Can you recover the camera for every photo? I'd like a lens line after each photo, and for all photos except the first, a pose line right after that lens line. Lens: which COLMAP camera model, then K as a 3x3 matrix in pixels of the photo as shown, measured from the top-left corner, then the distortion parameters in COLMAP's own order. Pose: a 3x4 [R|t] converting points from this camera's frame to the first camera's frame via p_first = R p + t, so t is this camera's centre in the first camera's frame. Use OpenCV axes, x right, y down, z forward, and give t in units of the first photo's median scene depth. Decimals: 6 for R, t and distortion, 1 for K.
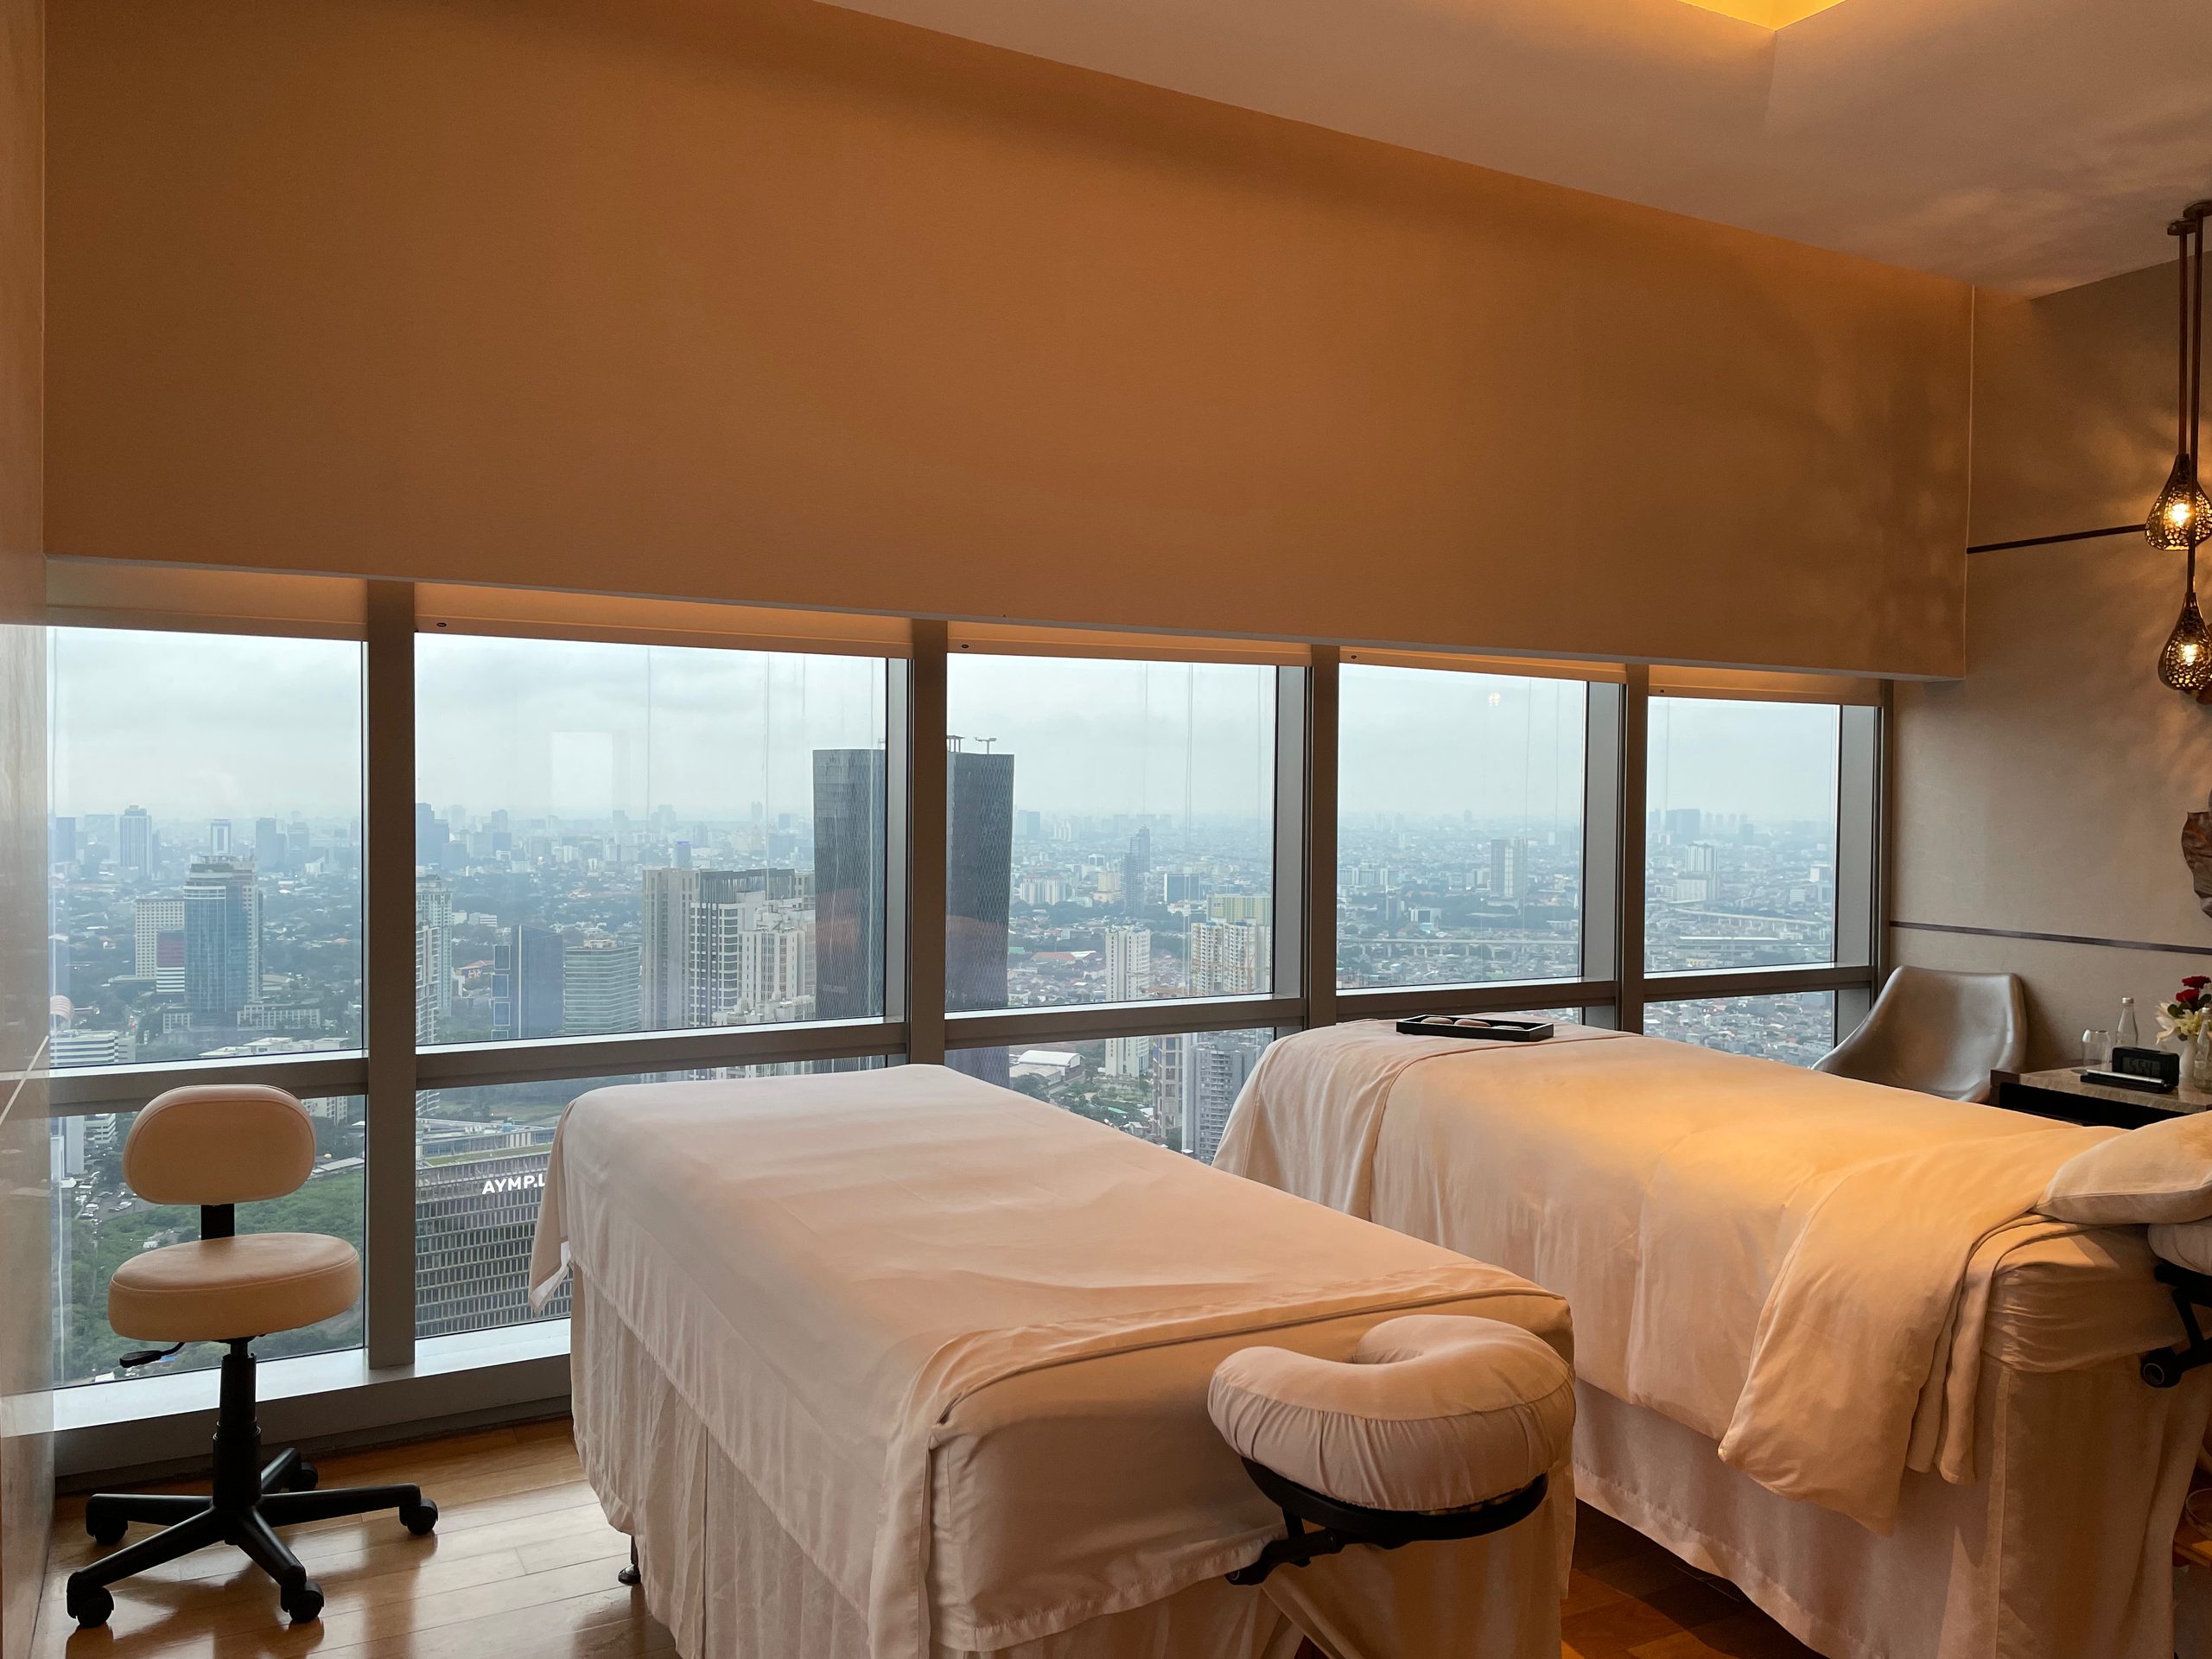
lens RADIAL K [[1654.1, 0, 1106.0], [0, 1654.1, 829.5], [0, 0, 1]] dist [0.000947, -0.000667]
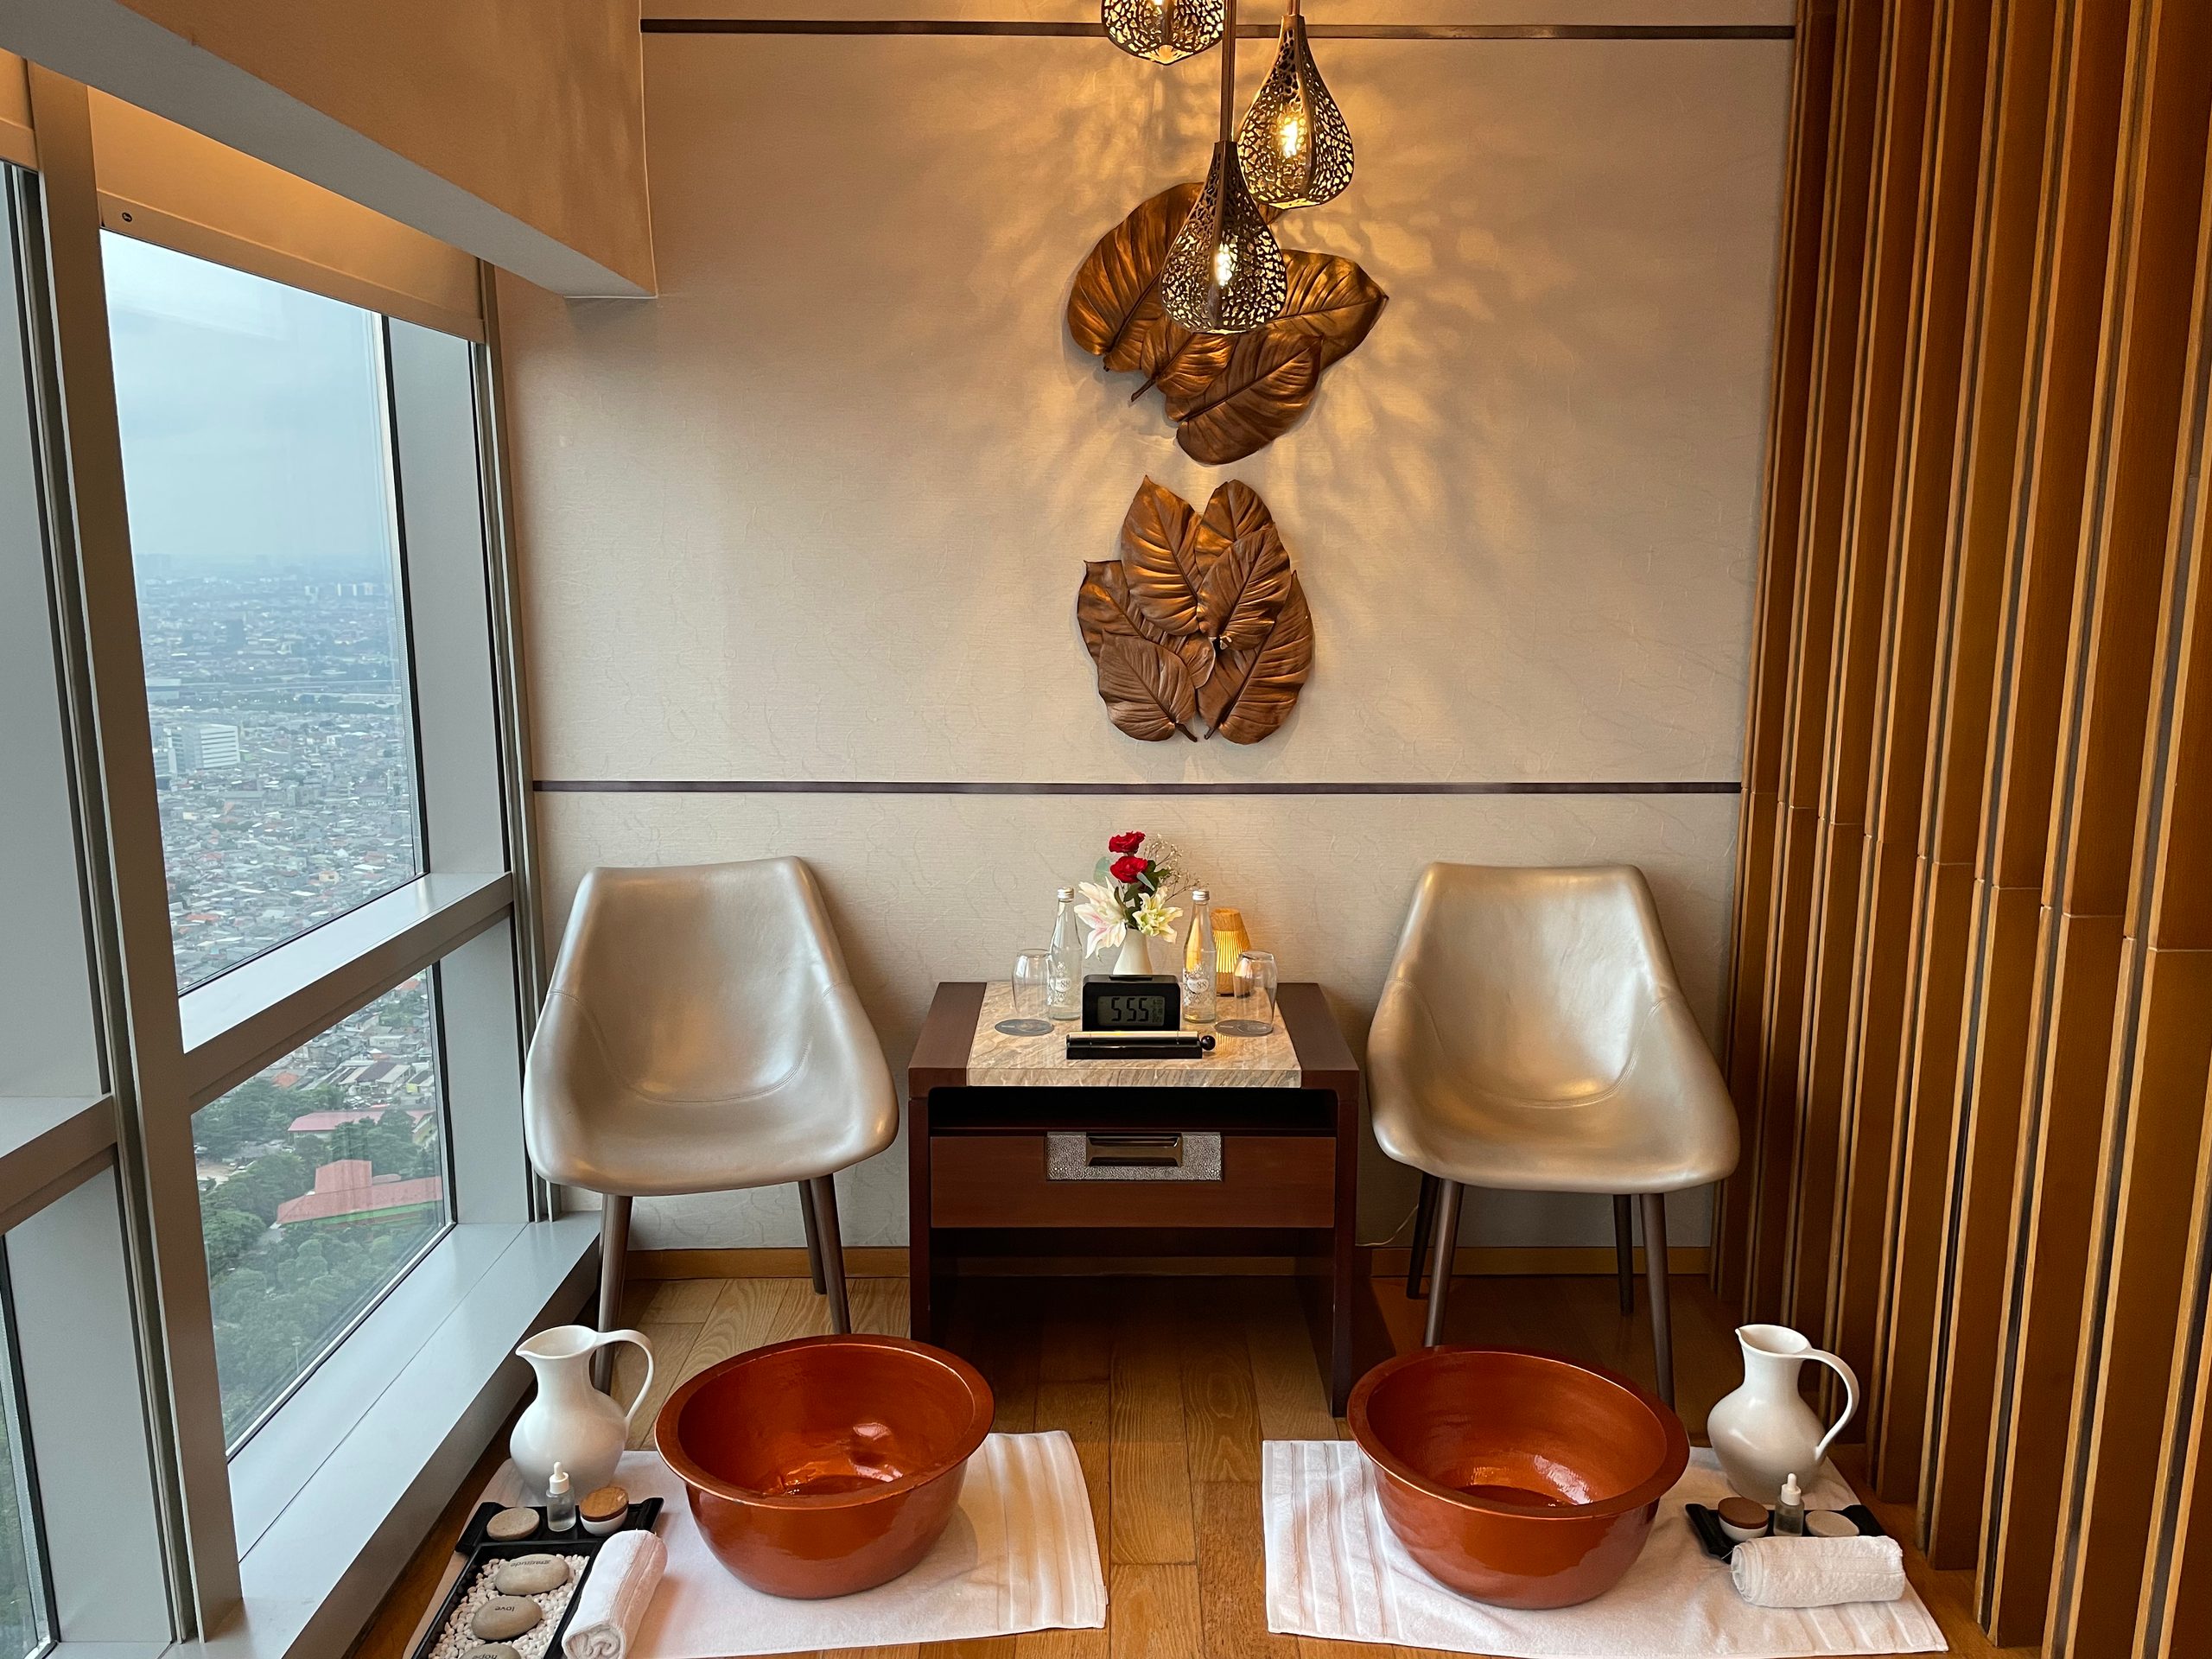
lens RADIAL K [[1650.6, 0, 1124.8], [0, 1650.6, 842.6], [0, 0, 1]] dist [0.109004, -0.158446]
pose [[0.466295, -0.169911, 0.868159, 0.125629], [0.022979, 0.983376, 0.180119, -0.017877], [-0.884331, -0.064039, 0.462448, 0.706848]]
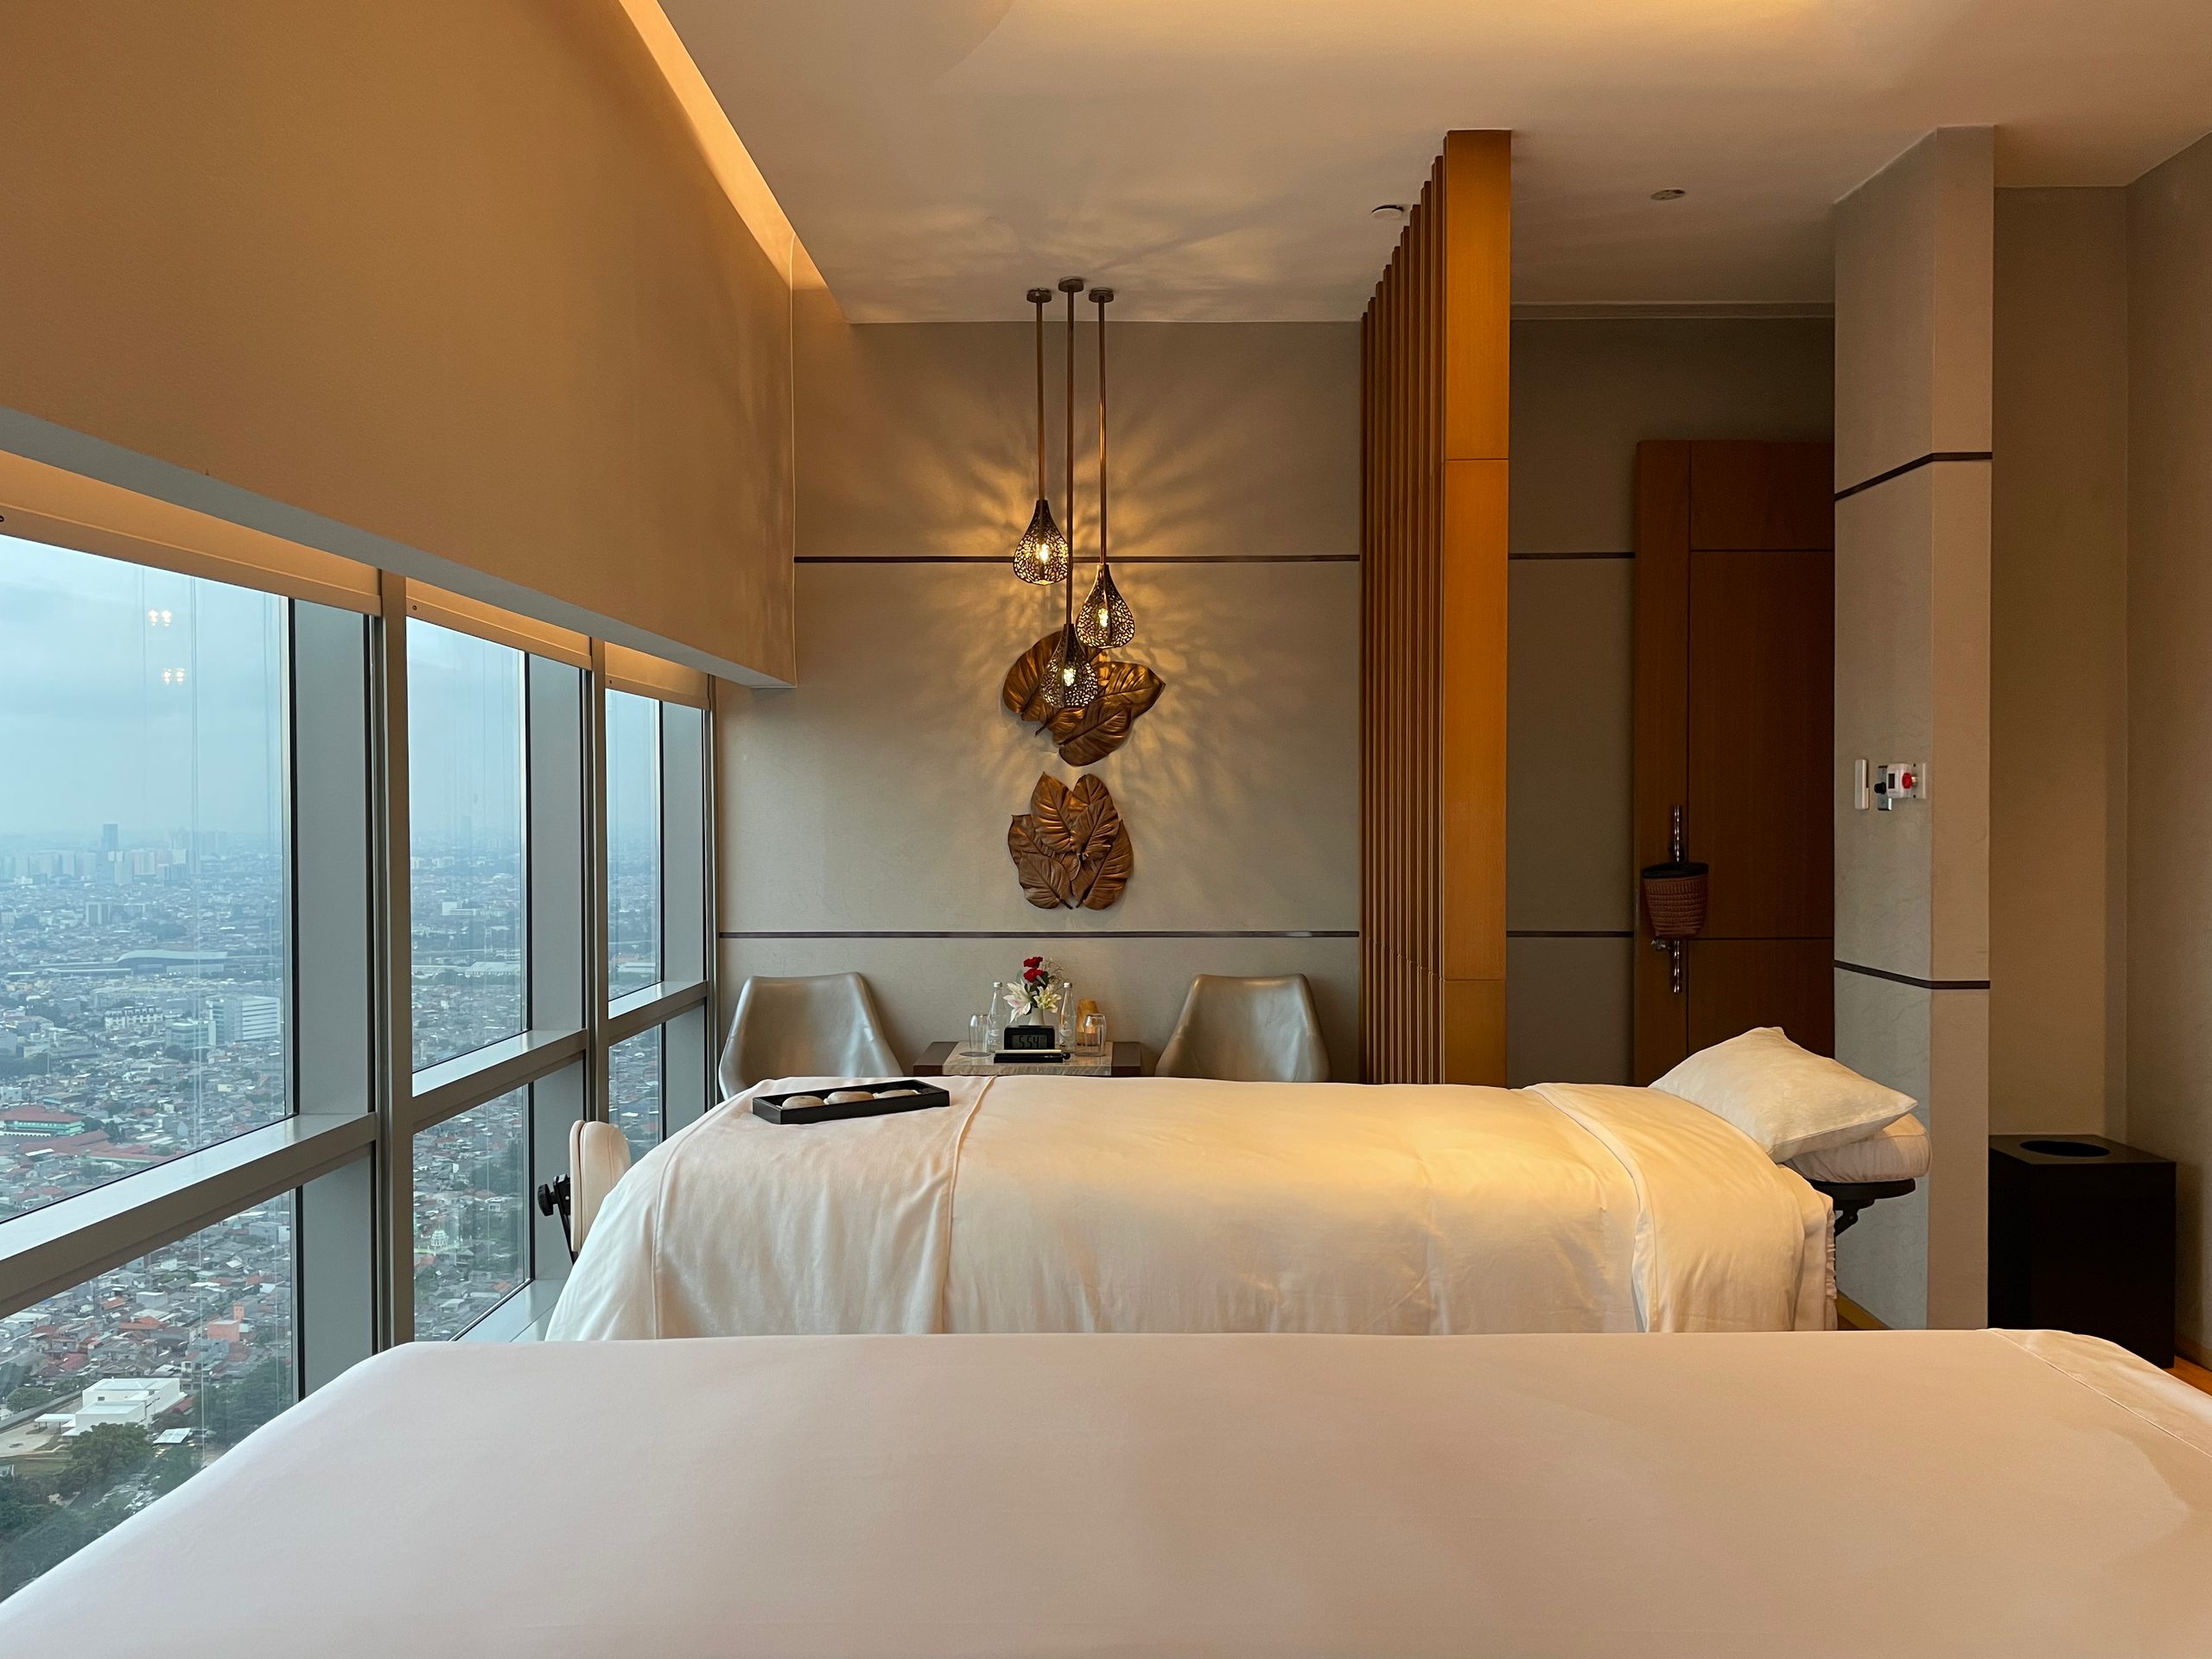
lens RADIAL K [[1650.6, 0, 1124.8], [0, 1650.6, 842.6], [0, 0, 1]] dist [0.109004, -0.158446]
pose [[0.482430, -0.031549, 0.875366, -0.309479], [0.028327, 0.999390, 0.020407, -0.012579], [-0.875476, 0.014951, 0.483030, 0.381619]]
